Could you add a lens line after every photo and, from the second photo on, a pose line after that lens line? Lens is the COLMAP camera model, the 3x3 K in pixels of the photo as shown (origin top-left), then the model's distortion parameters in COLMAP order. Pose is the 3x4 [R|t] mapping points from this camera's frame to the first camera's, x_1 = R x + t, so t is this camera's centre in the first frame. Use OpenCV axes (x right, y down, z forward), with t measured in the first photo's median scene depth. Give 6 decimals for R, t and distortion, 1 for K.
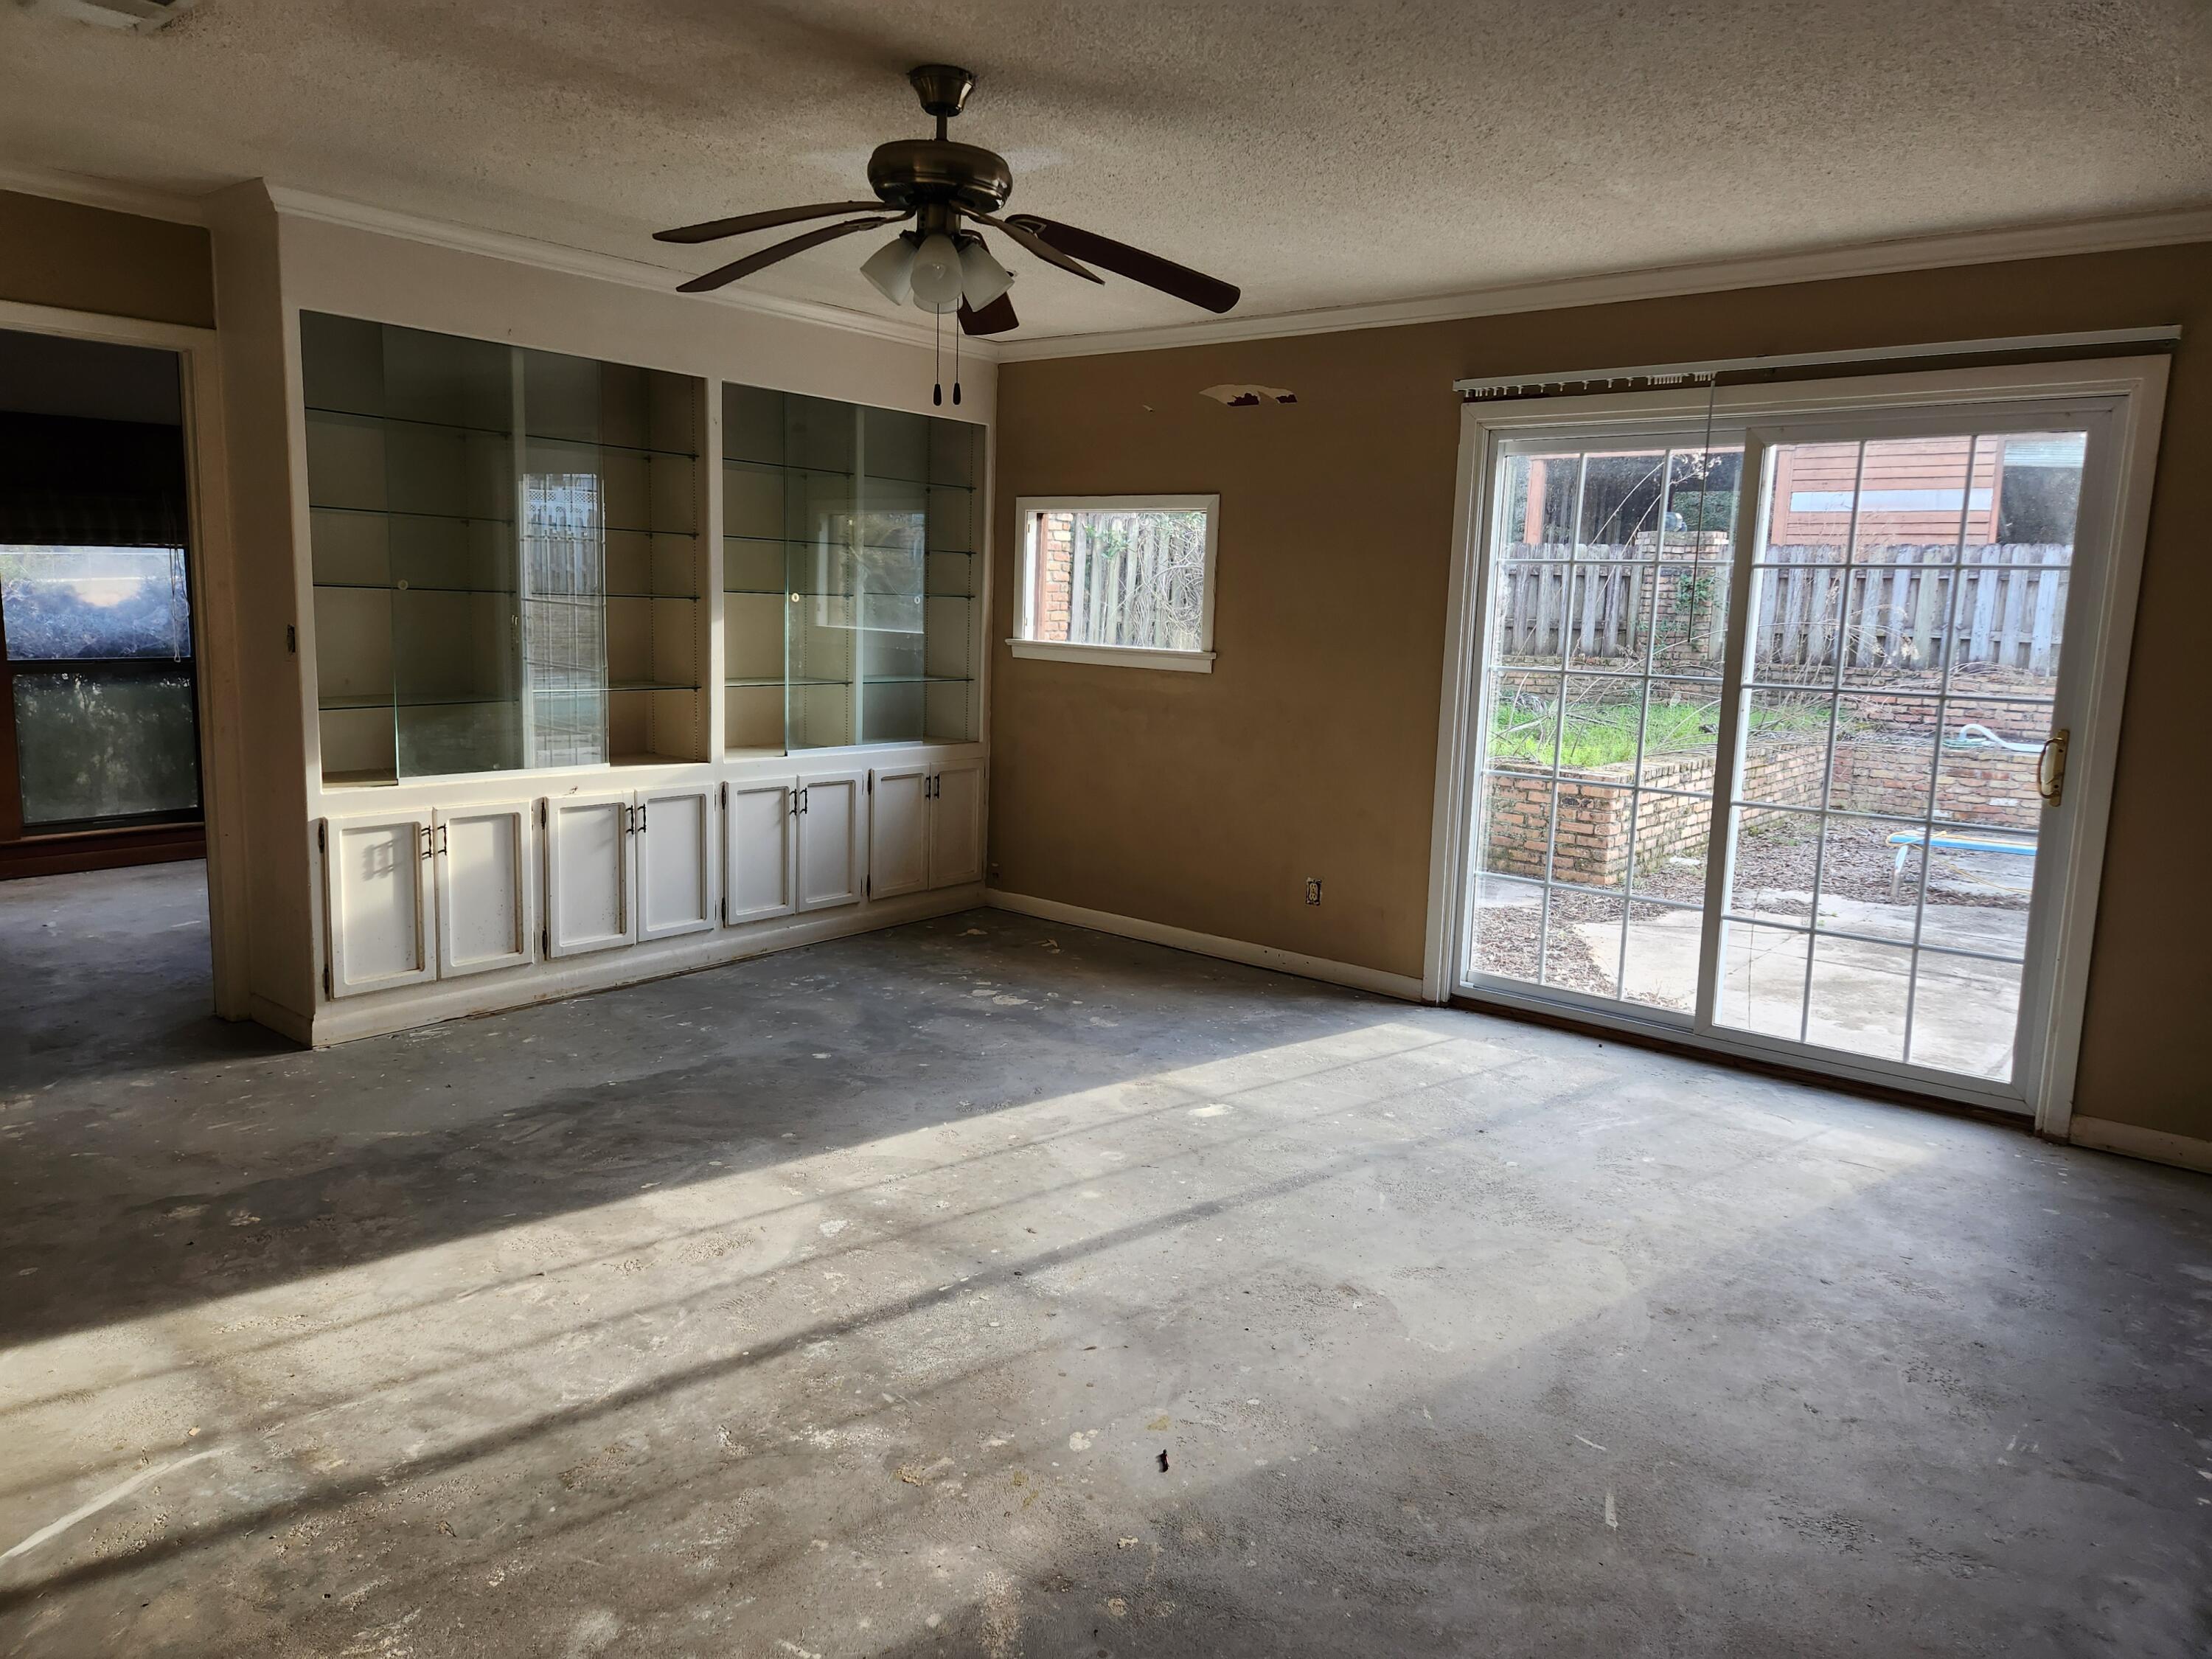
lens RADIAL K [[1476.1, 0, 1108.4], [0, 1476.1, 812.3], [0, 0, 1]] dist [0.088689, -0.073038]
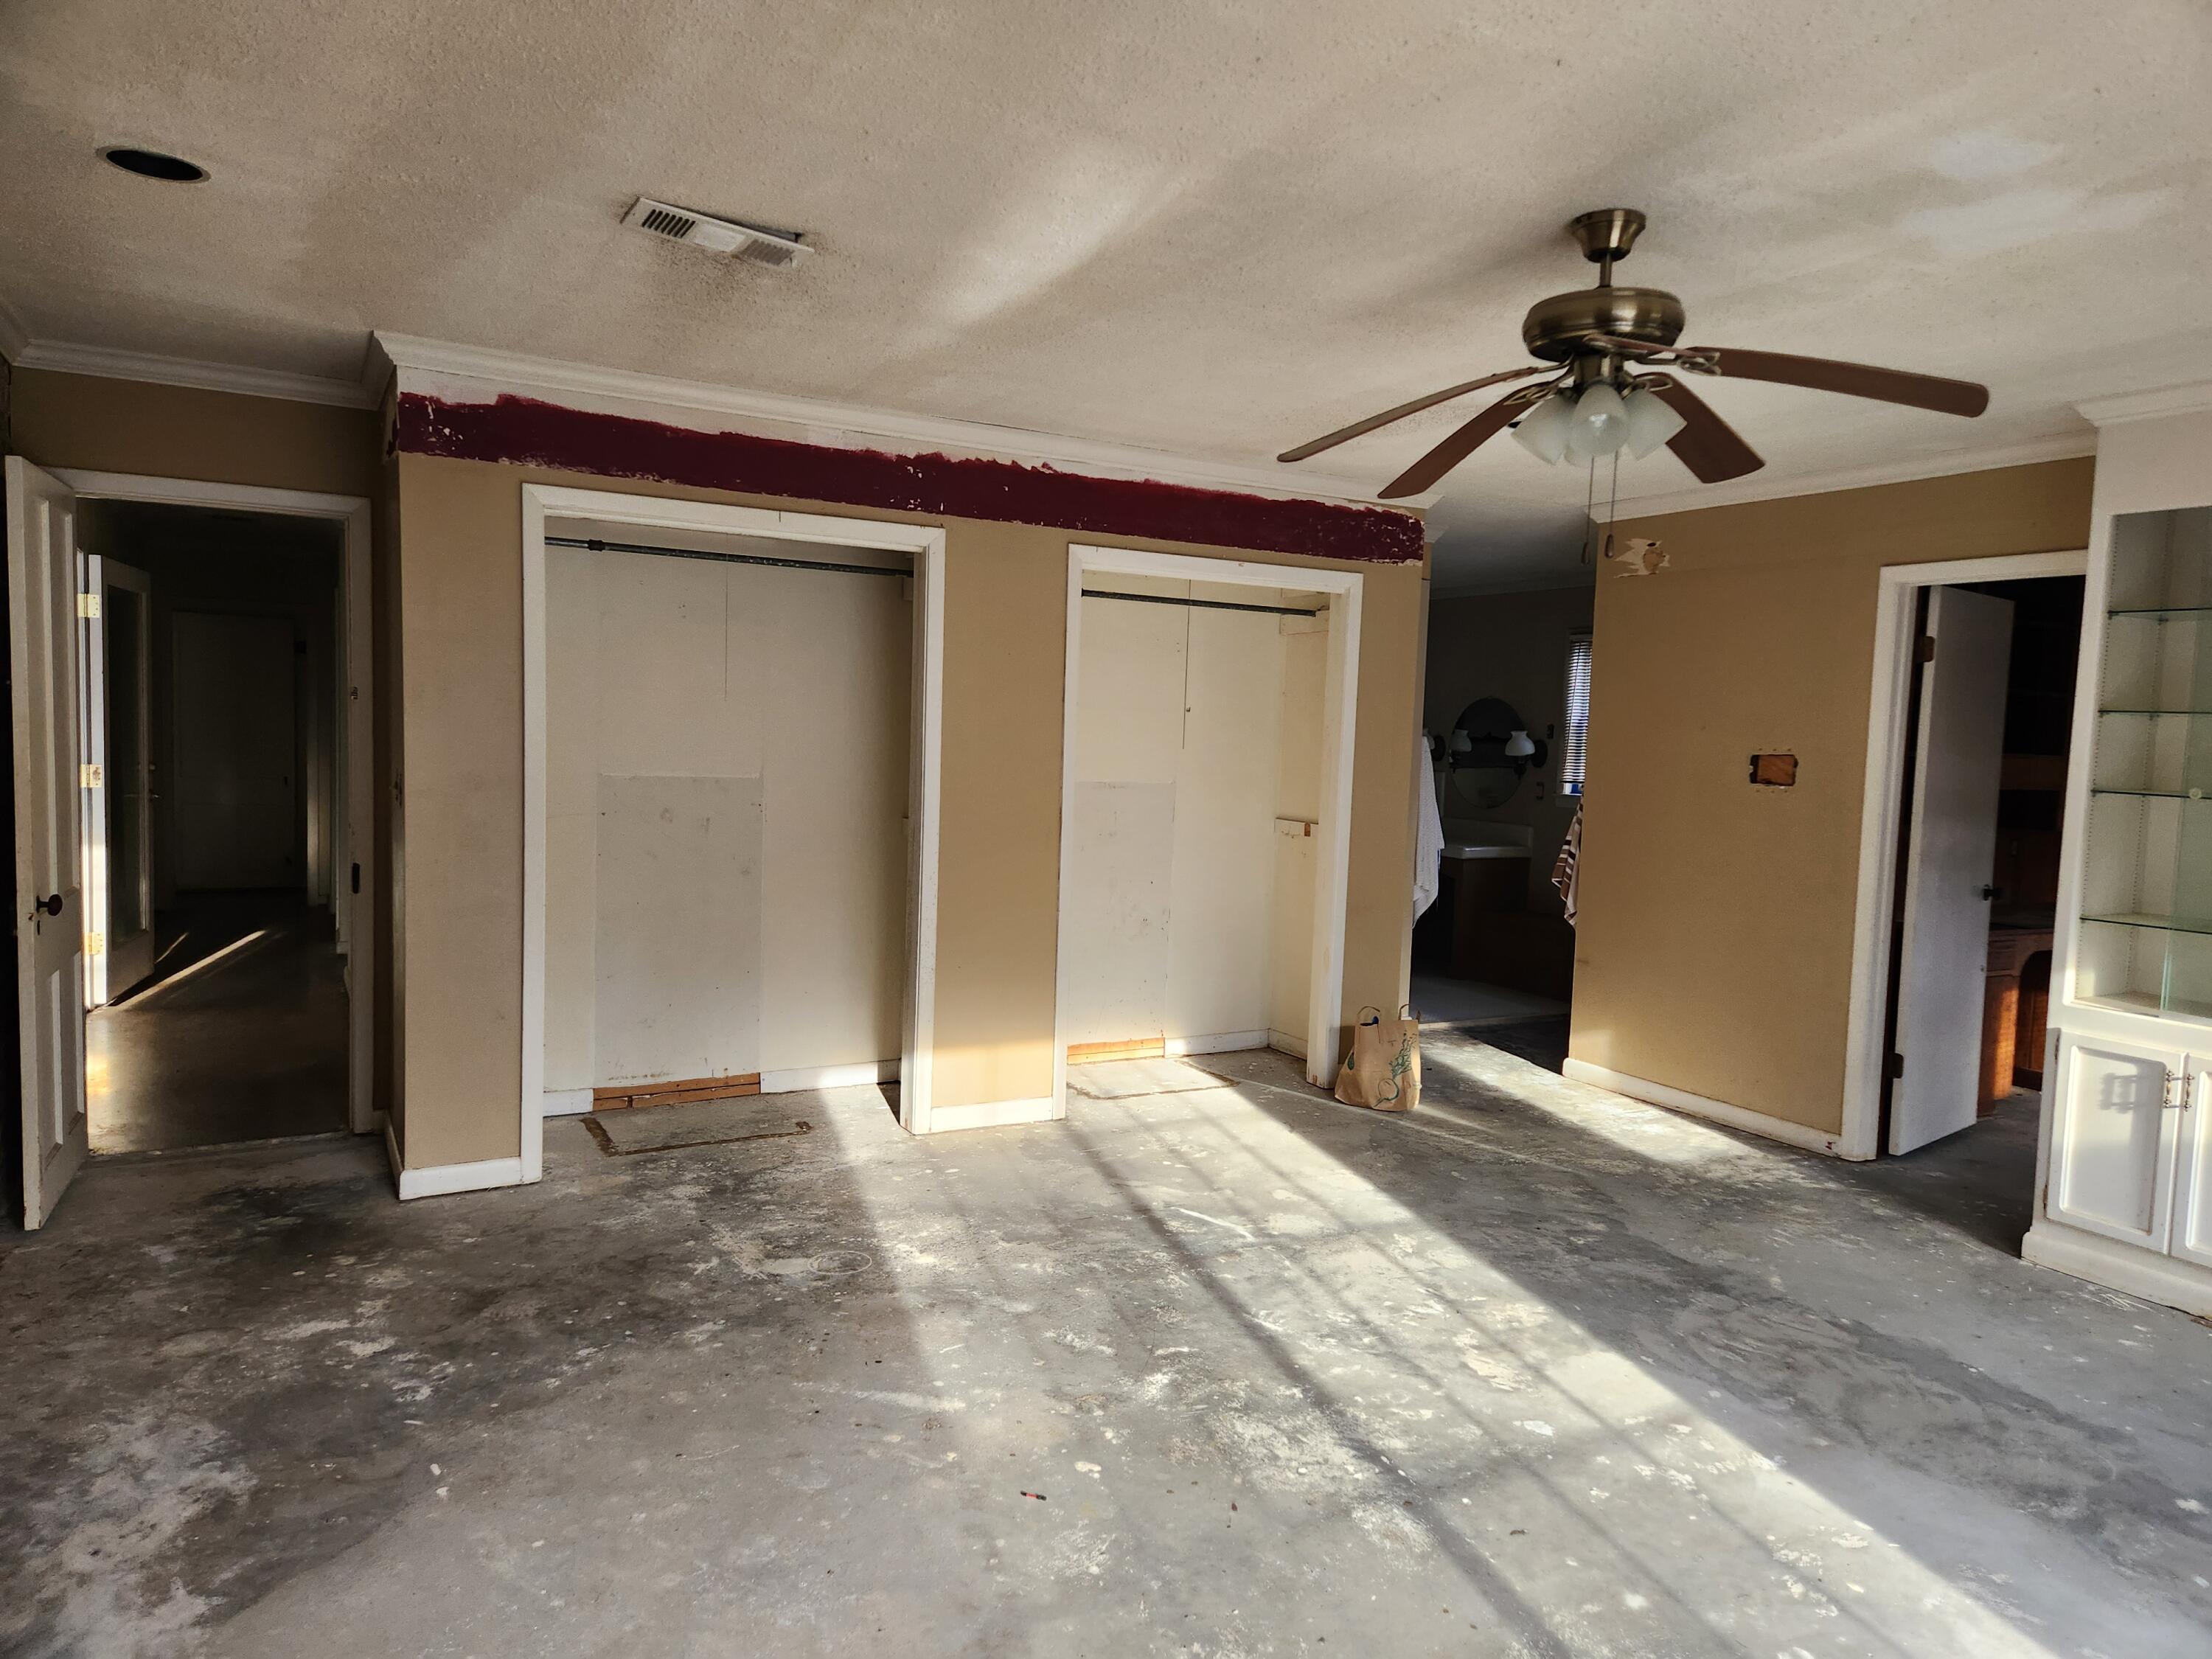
lens RADIAL K [[1474.1, 0, 1116.0], [0, 1474.1, 839.6], [0, 0, 1]] dist [0.088011, -0.071265]
pose [[-0.372539, 0.029128, -0.927559, 0.636790], [-0.182652, 0.977655, 0.104061, -0.111500], [0.909864, 0.208187, -0.358894, 0.820694]]
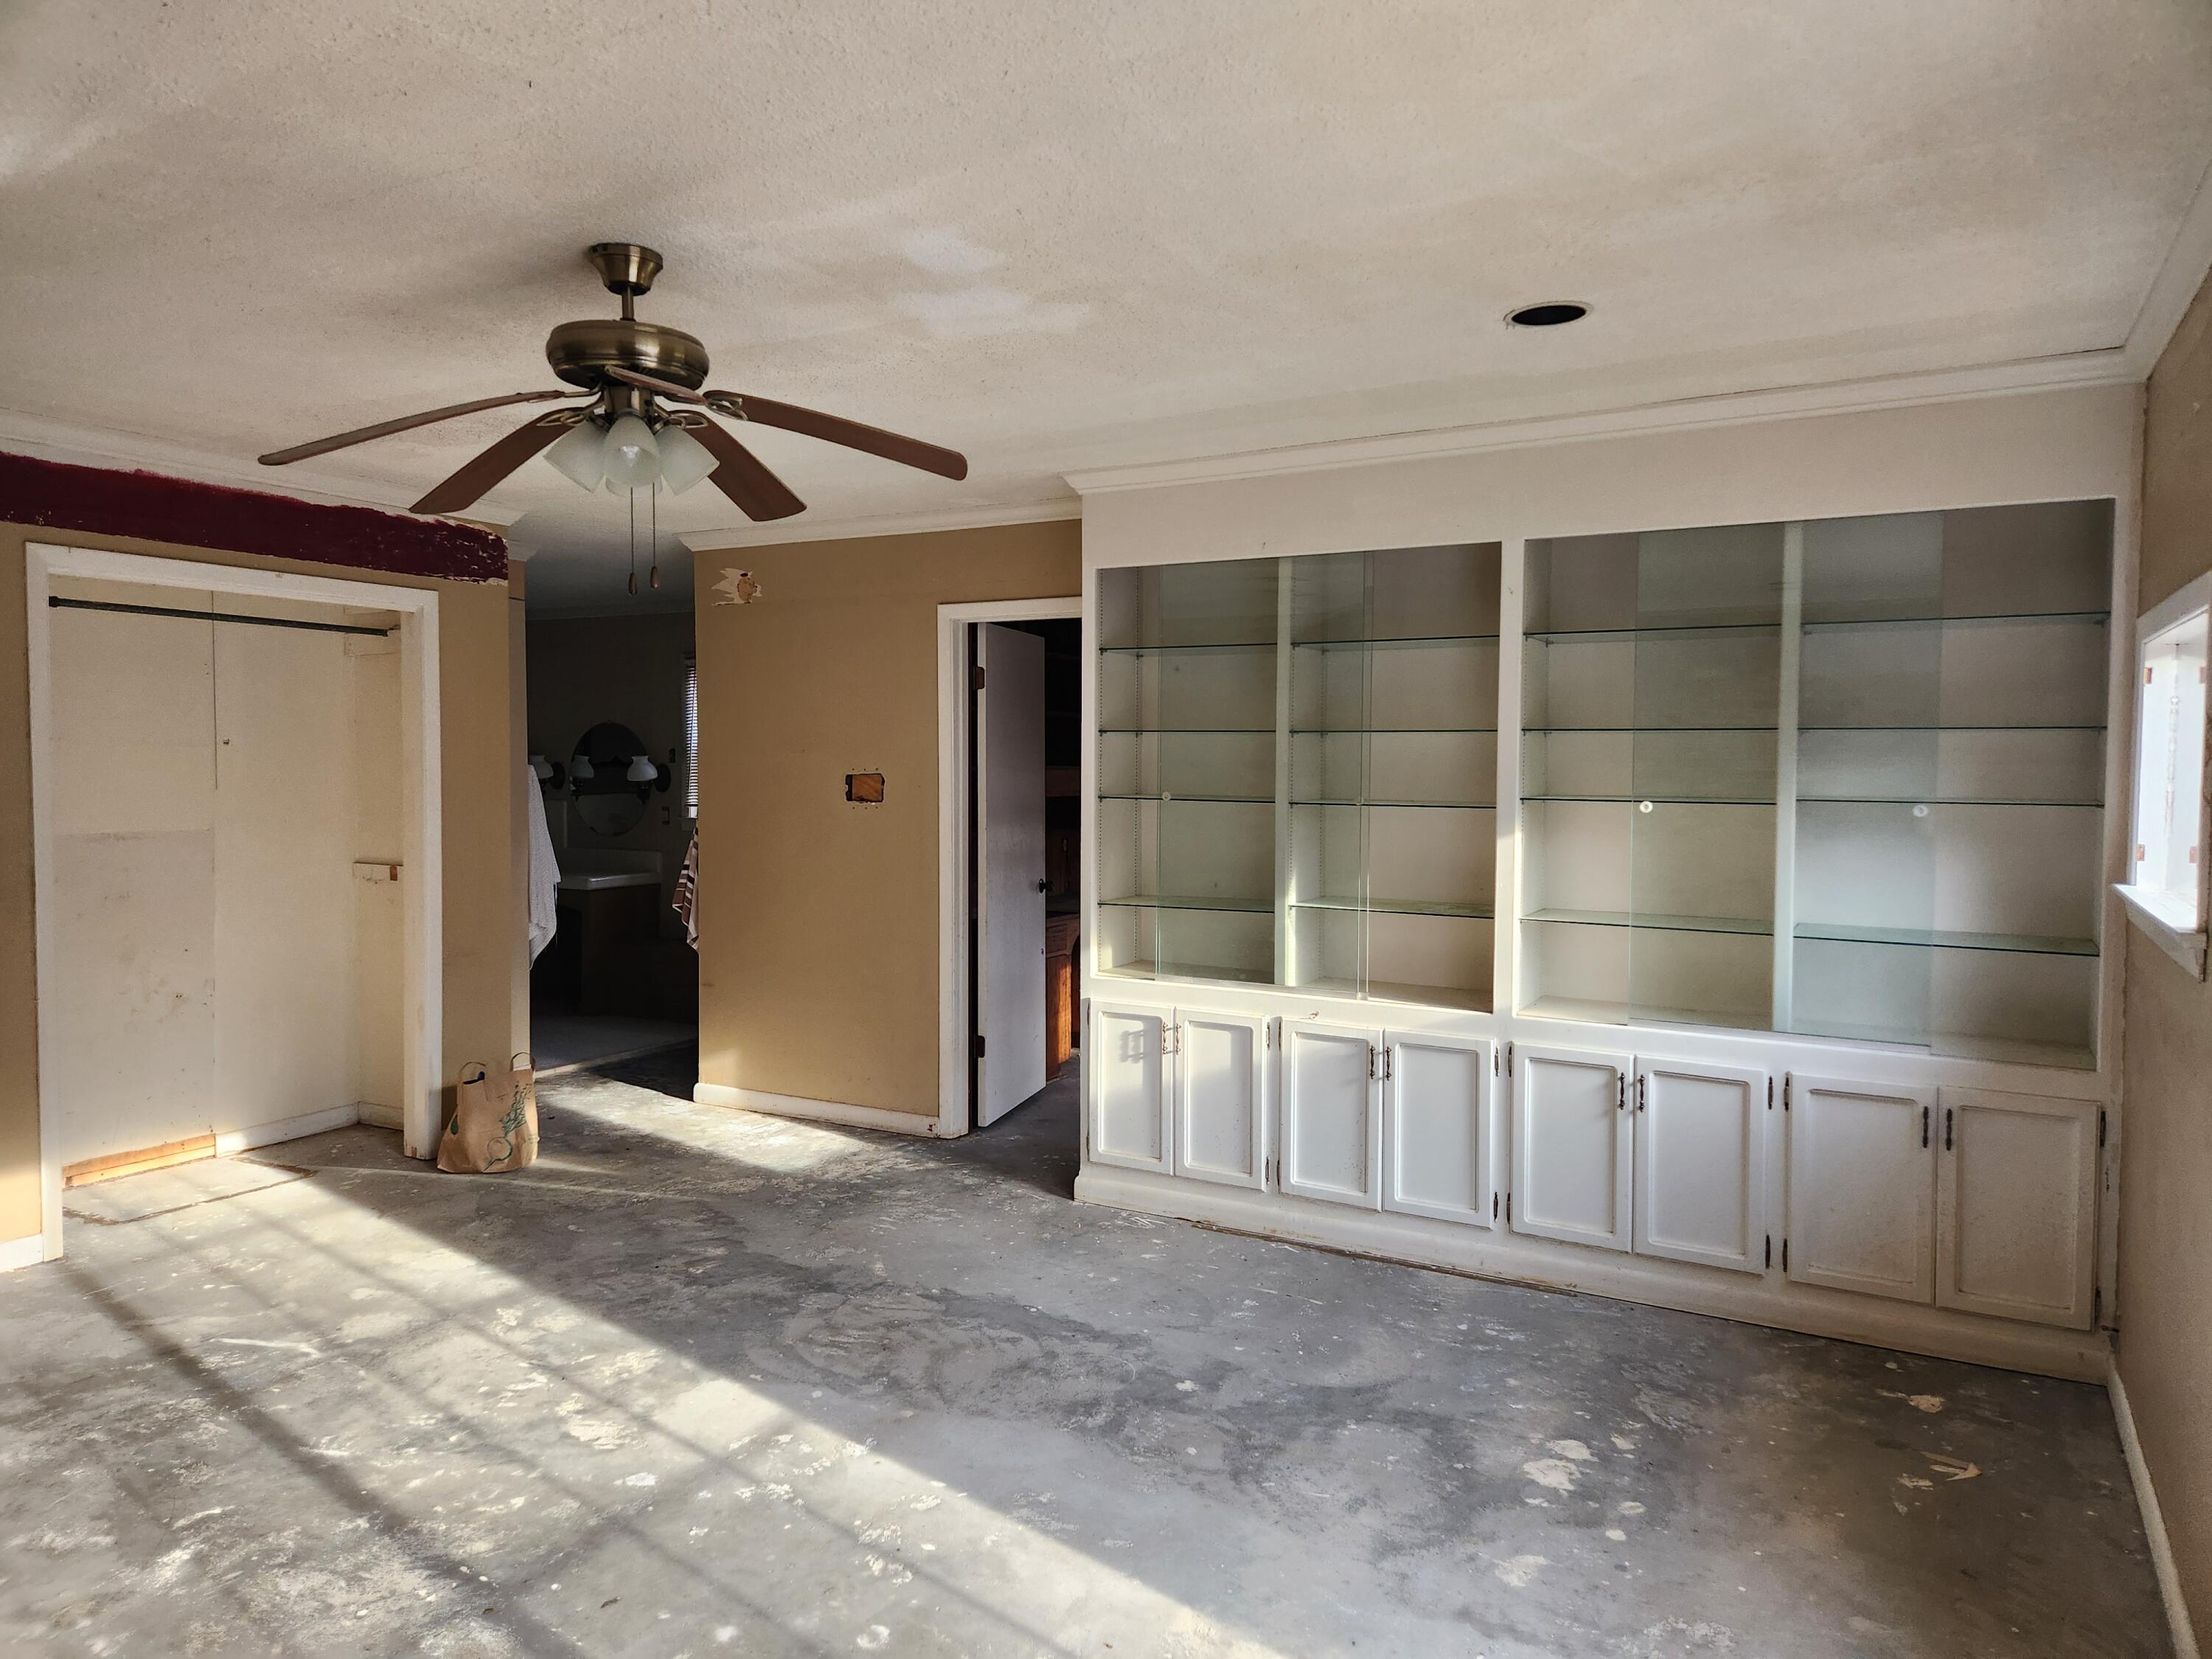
lens RADIAL K [[1476.1, 0, 1108.4], [0, 1476.1, 812.3], [0, 0, 1]] dist [0.088689, -0.073038]
pose [[0.166868, 0.004468, -0.985969, 0.625258], [-0.145318, 0.989181, -0.020112, -0.122885], [0.975212, 0.146635, 0.165712, 0.858890]]
